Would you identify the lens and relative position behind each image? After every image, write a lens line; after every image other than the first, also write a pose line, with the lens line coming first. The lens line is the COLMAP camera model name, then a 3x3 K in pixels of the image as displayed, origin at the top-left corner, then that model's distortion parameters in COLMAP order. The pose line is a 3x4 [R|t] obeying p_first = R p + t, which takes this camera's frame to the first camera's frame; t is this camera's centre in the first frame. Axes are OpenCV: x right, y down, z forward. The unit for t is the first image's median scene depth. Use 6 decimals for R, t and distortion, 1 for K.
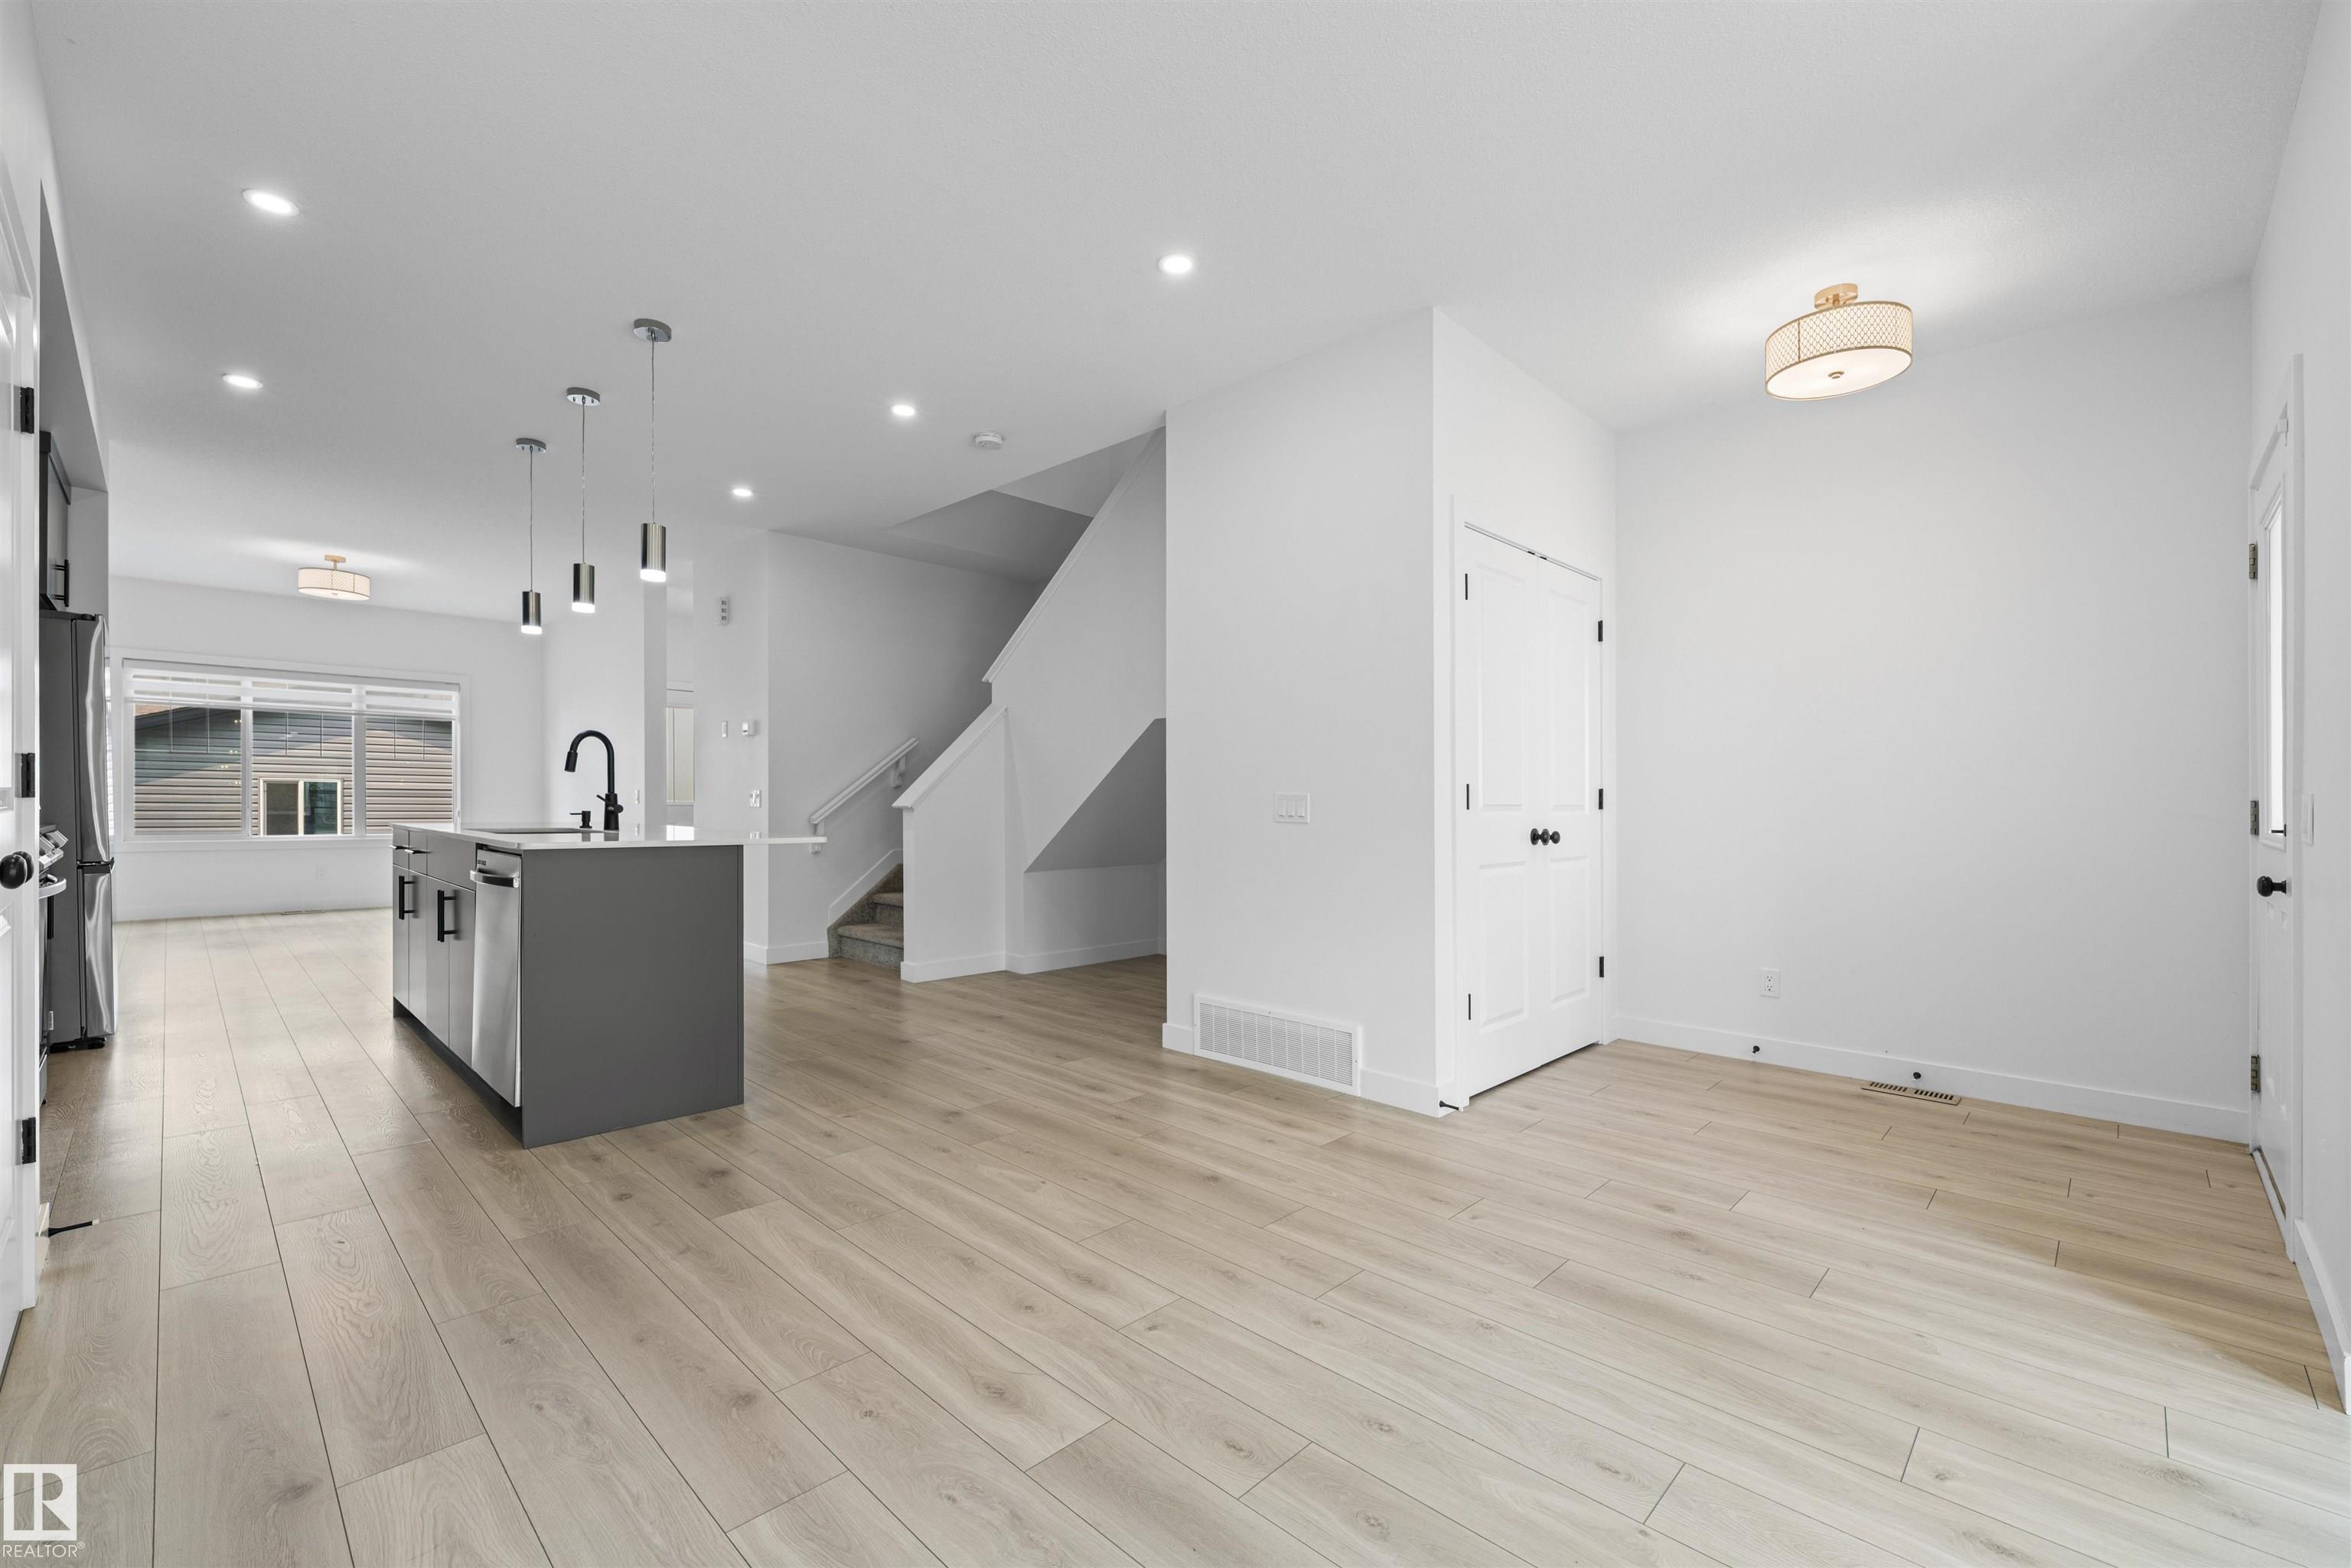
lens RADIAL K [[976.0, 0, 1175.5], [0, 976.0, 784.0], [0, 0, 1]] dist [-0.000993, -0.000062]
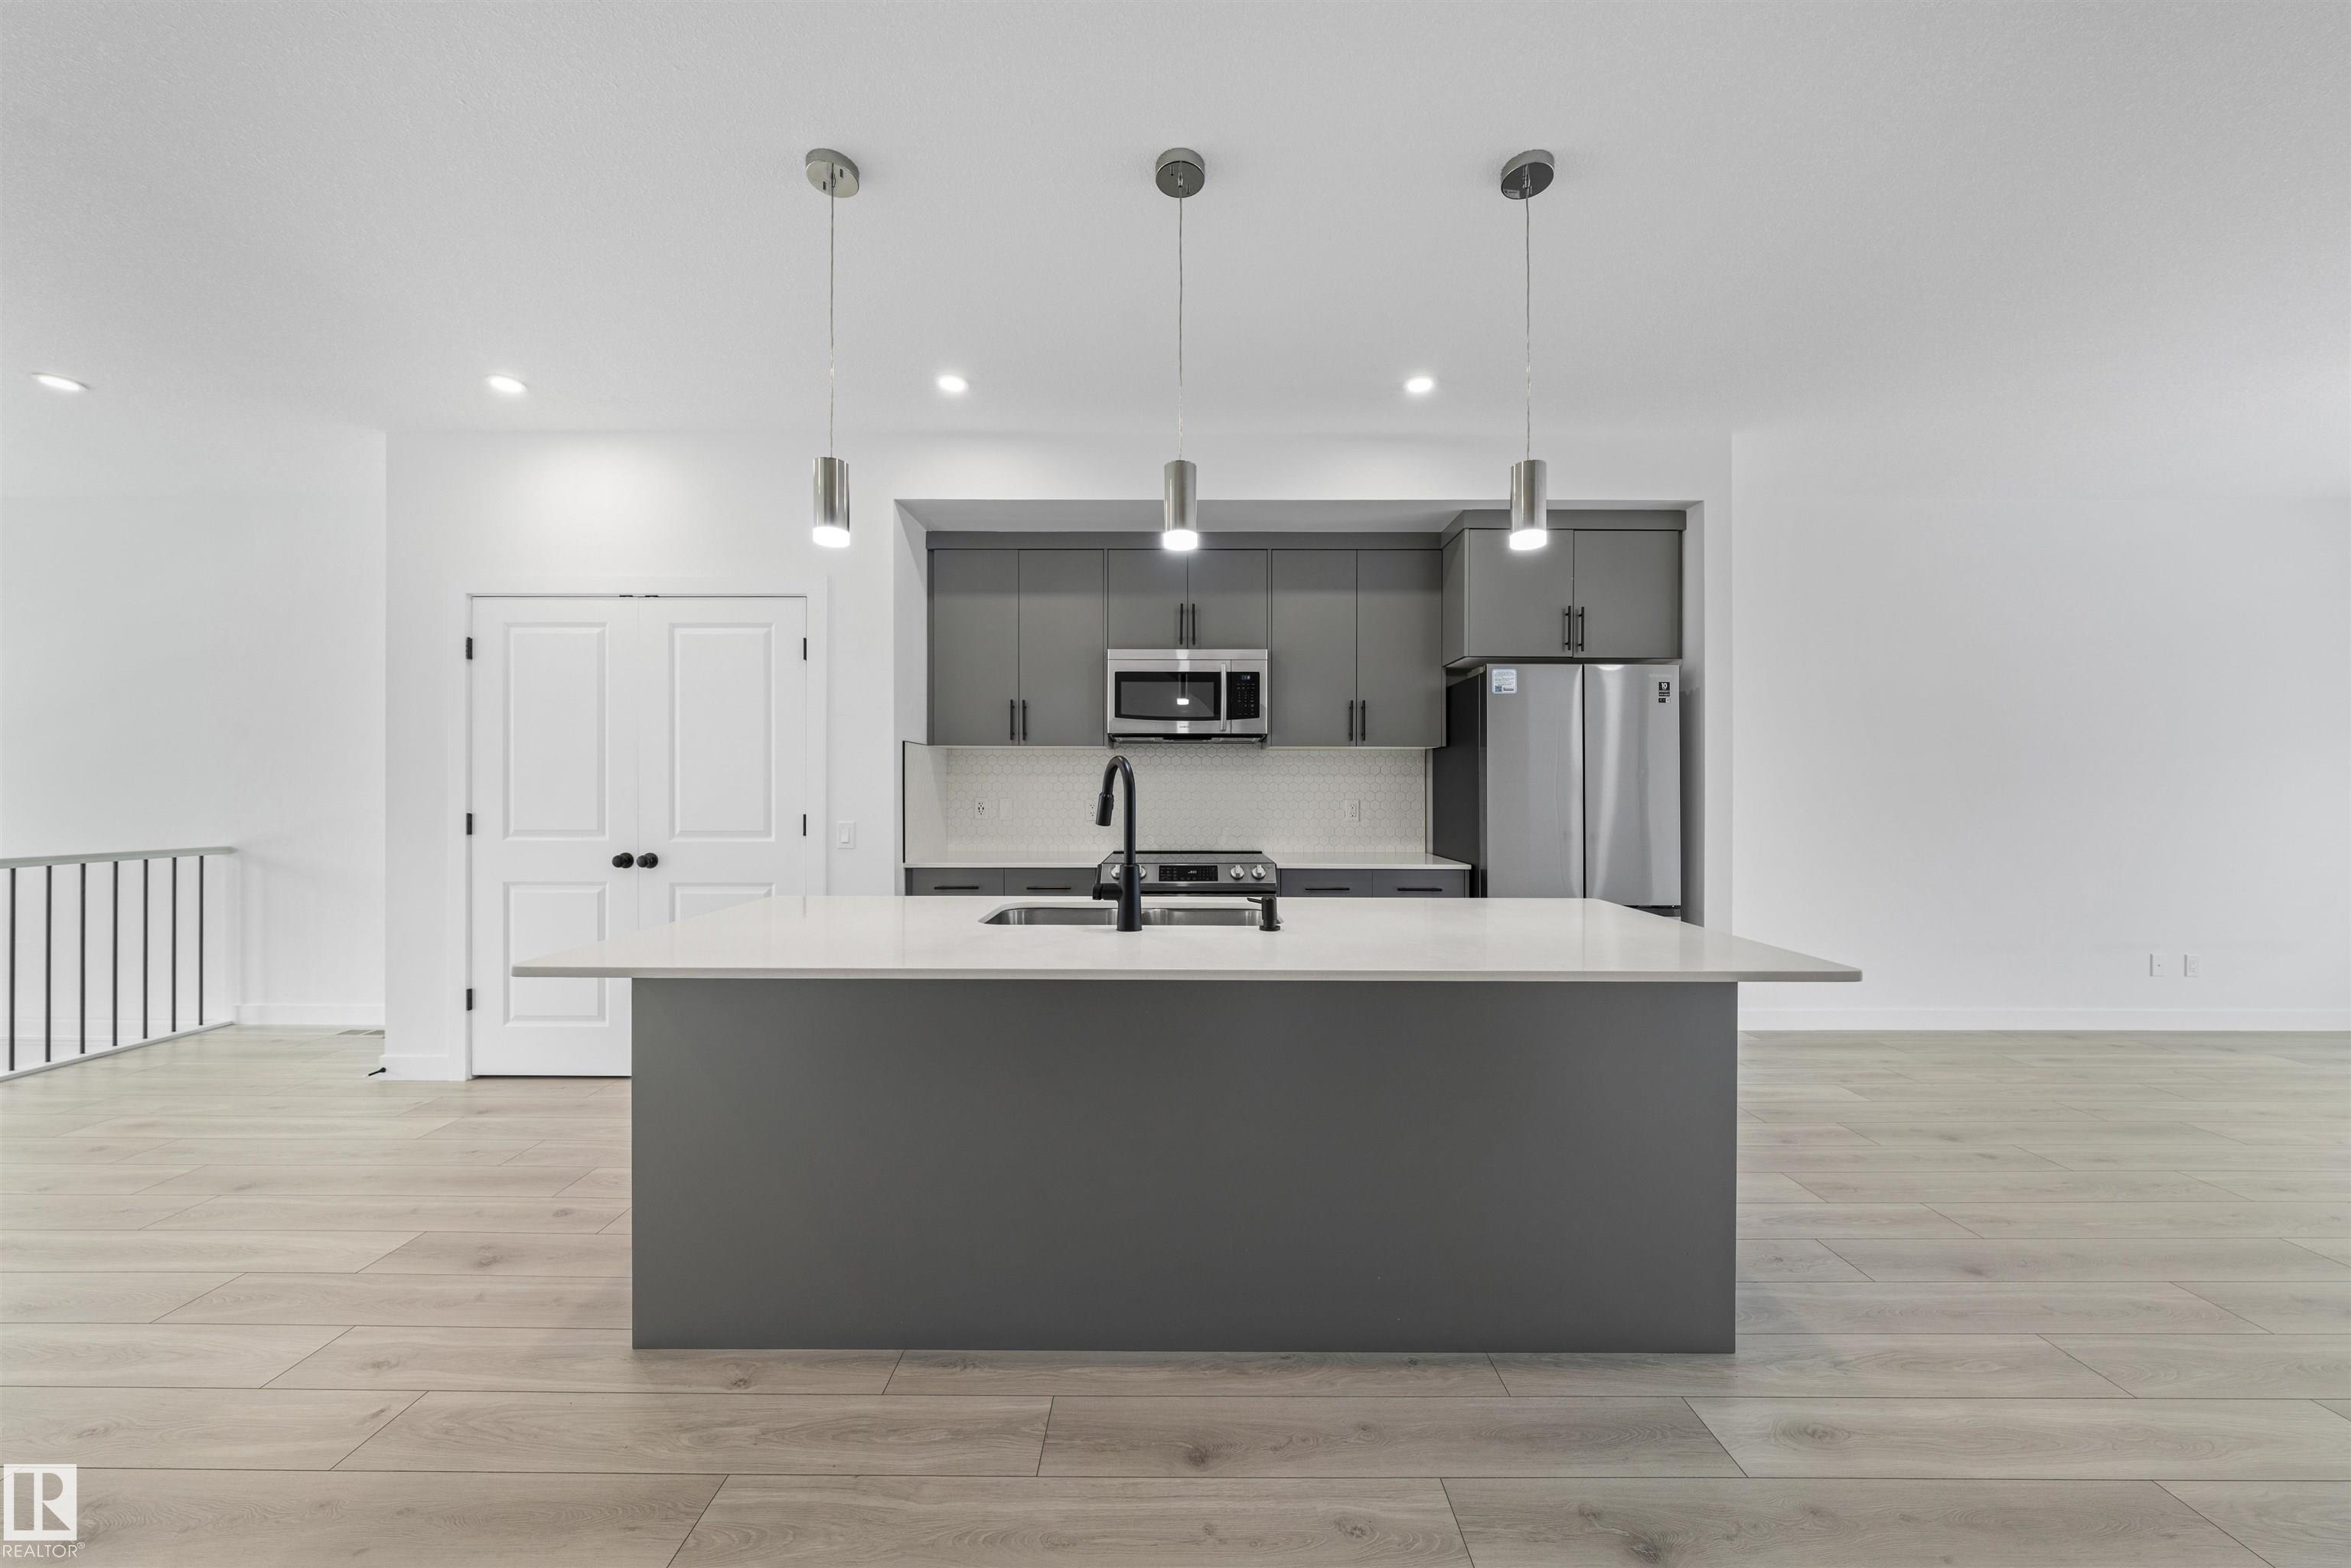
lens RADIAL K [[795.0, 0, 1175.5], [0, 795.0, 784.0], [0, 0, 1]] dist [-0.000975, -0.000056]
pose [[-0.725247, -0.020421, -0.688186, -0.287268], [0.000792, 0.999535, -0.030495, -0.022093], [0.688489, -0.022662, -0.724893, 1.395744]]
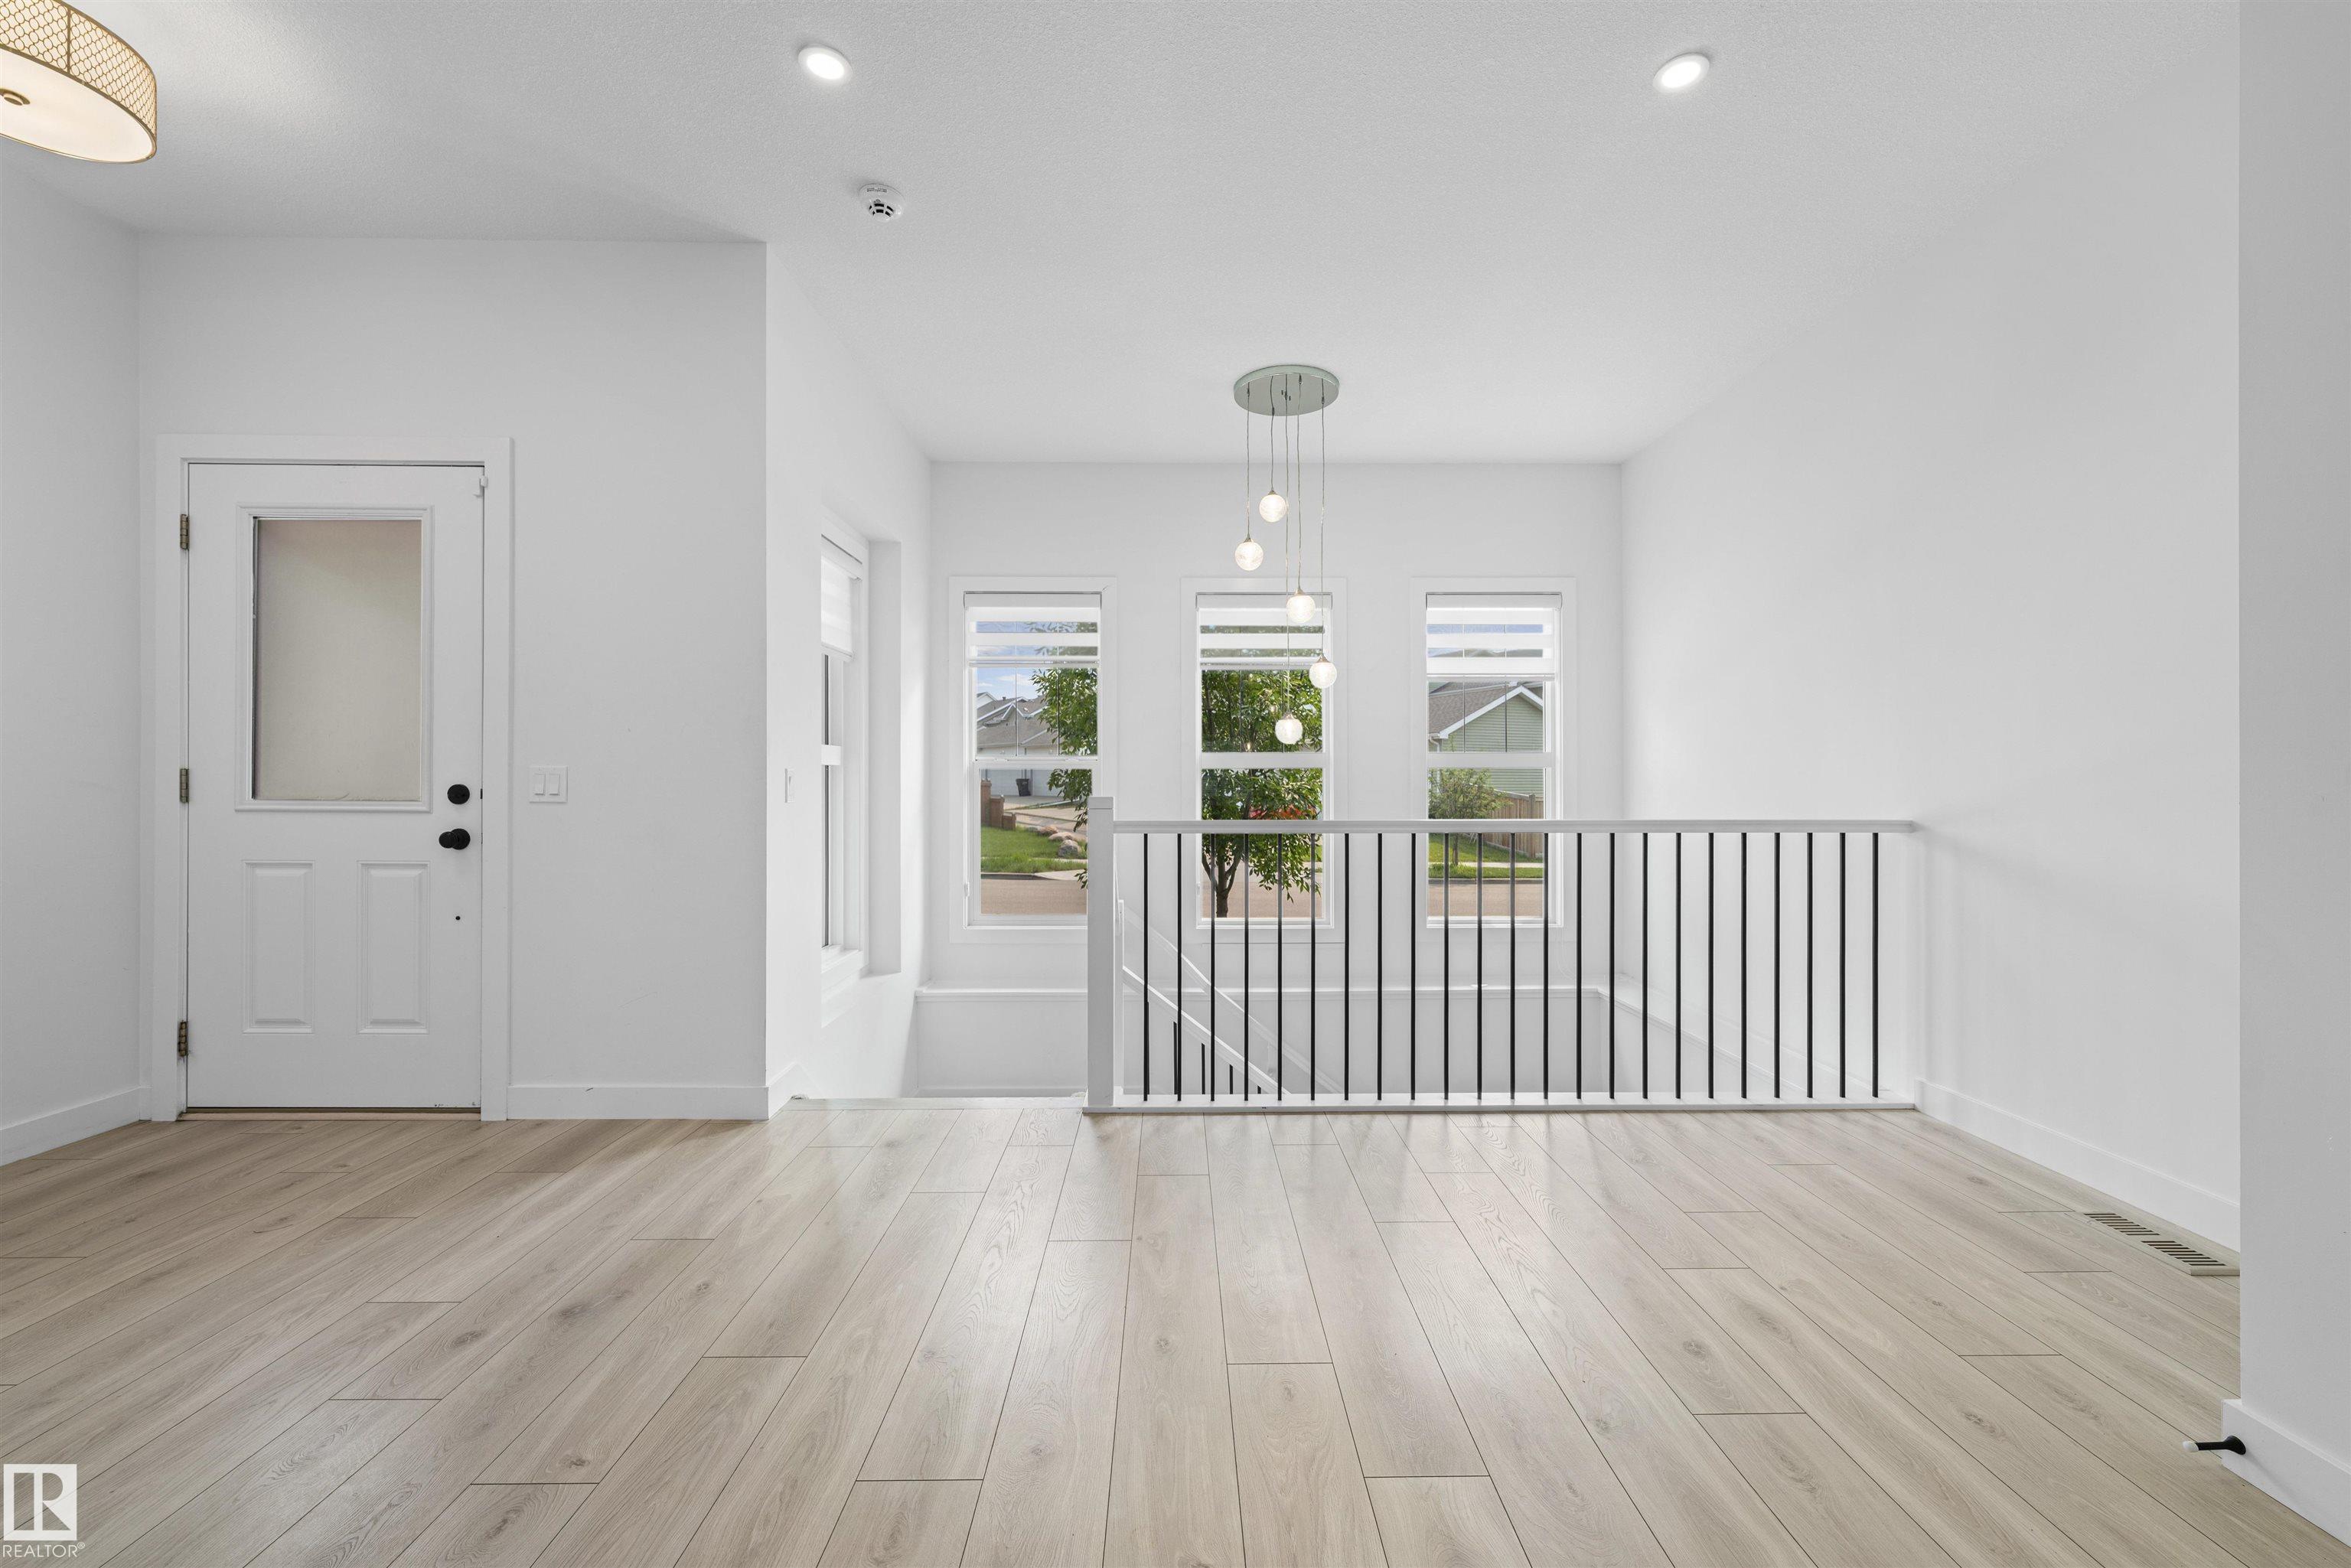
lens RADIAL K [[938.5, 0, 1175.5], [0, 938.5, 784.0], [0, 0, 1]] dist [-0.001864, -0.000202]
pose [[-0.698950, -0.012297, 0.715065, -0.232120], [-0.019659, 0.999805, -0.002022, 0.011470], [-0.714901, -0.015471, -0.699055, 0.736323]]
